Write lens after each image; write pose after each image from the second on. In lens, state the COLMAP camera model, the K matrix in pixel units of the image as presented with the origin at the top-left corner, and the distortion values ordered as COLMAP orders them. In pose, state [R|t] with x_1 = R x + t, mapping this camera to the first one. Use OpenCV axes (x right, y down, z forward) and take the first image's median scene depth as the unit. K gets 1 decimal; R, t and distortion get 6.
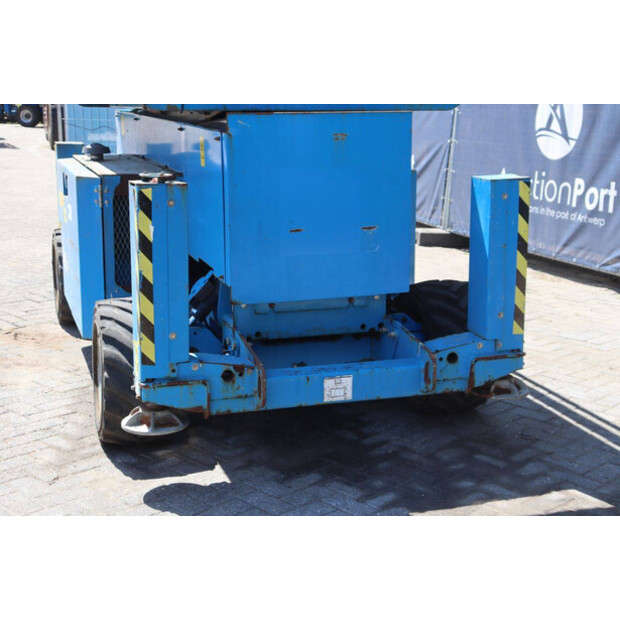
lens RADIAL K [[964.2, 0, 322.3], [0, 964.2, 304.8], [0, 0, 1]] dist [0.138058, 0.000000]
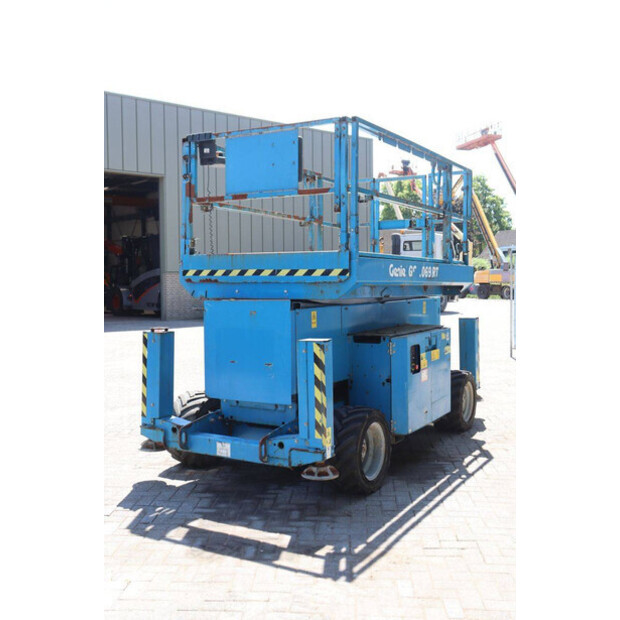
lens RADIAL K [[720.7, 0, 312.4], [0, 720.7, 308.8], [0, 0, 1]] dist [0.015645, 0.000000]
pose [[0.647923, 0.021015, -0.761416, 1.118484], [-0.151539, 0.983194, -0.101815, -0.058249], [0.746480, 0.181353, 0.640218, 0.201152]]
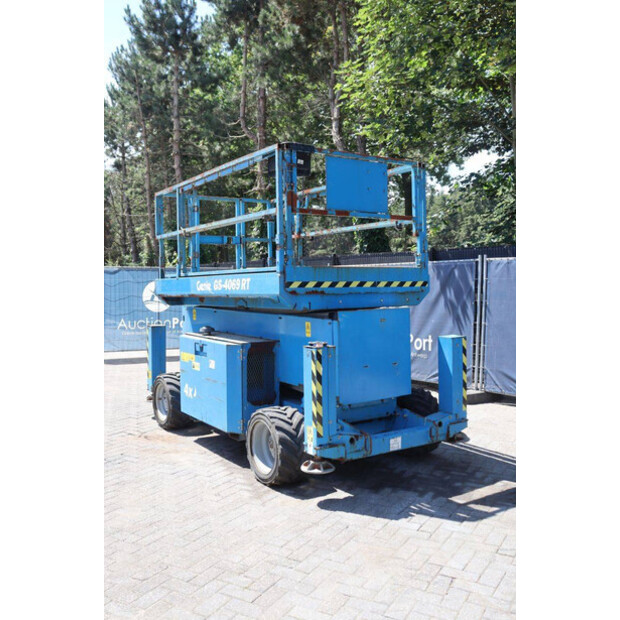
lens RADIAL K [[624.4, 0, 313.1], [0, 624.4, 309.6], [0, 0, 1]] dist [-0.051040, 0.000000]
pose [[0.965489, -0.031394, 0.258544, -0.462071], [0.074351, 0.984621, -0.158093, 0.003891], [-0.249605, 0.171860, 0.952975, -0.234804]]
